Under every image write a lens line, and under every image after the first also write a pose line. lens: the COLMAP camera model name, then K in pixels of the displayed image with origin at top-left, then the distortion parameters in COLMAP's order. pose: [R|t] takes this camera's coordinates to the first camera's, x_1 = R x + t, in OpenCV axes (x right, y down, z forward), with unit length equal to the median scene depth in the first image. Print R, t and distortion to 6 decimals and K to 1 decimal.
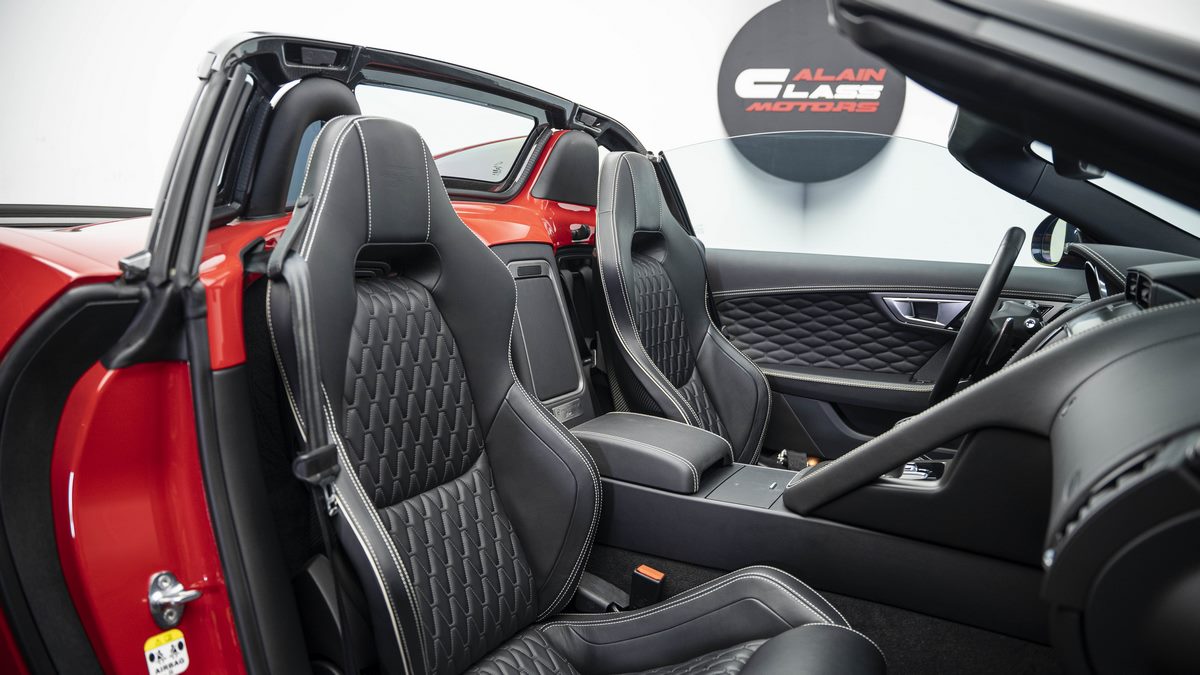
lens RADIAL K [[821.9, 0, 600.0], [0, 821.9, 337.5], [0, 0, 1]] dist [-0.189576, 0.134470]
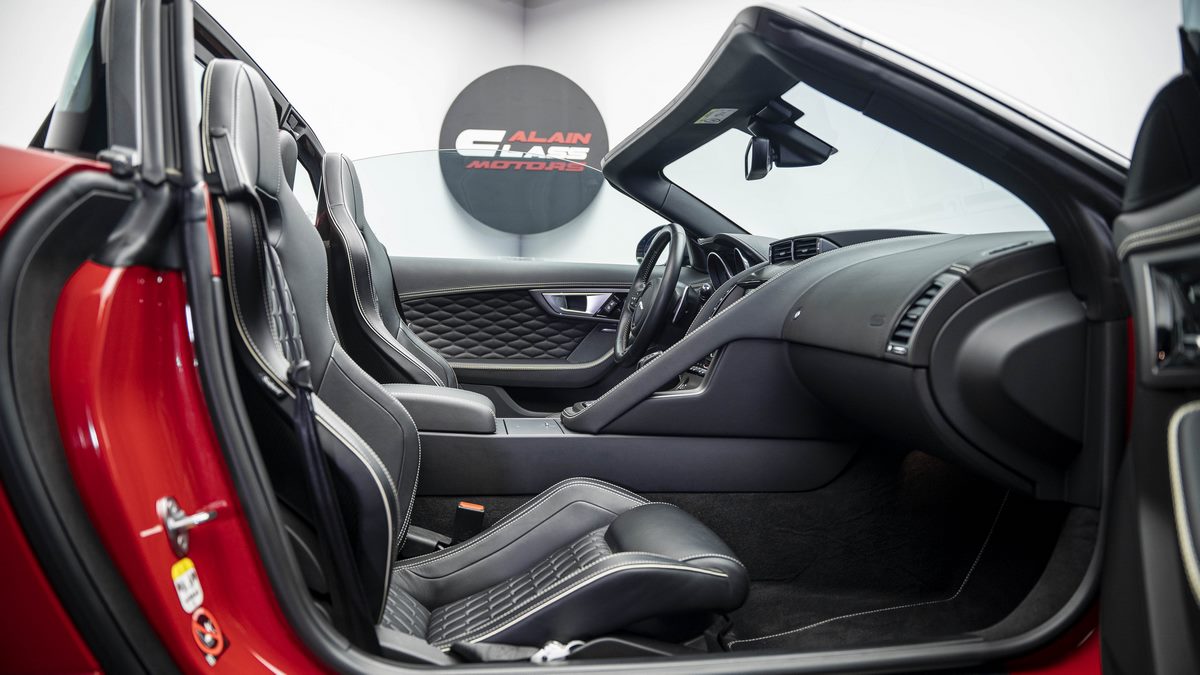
lens RADIAL K [[821.9, 0, 600.0], [0, 821.9, 337.5], [0, 0, 1]] dist [-0.189576, 0.134470]
pose [[0.808489, -0.031582, 0.587663, -0.291147], [0.078731, 0.995387, -0.054823, 0.087957], [-0.583221, 0.090591, 0.807246, -0.018456]]
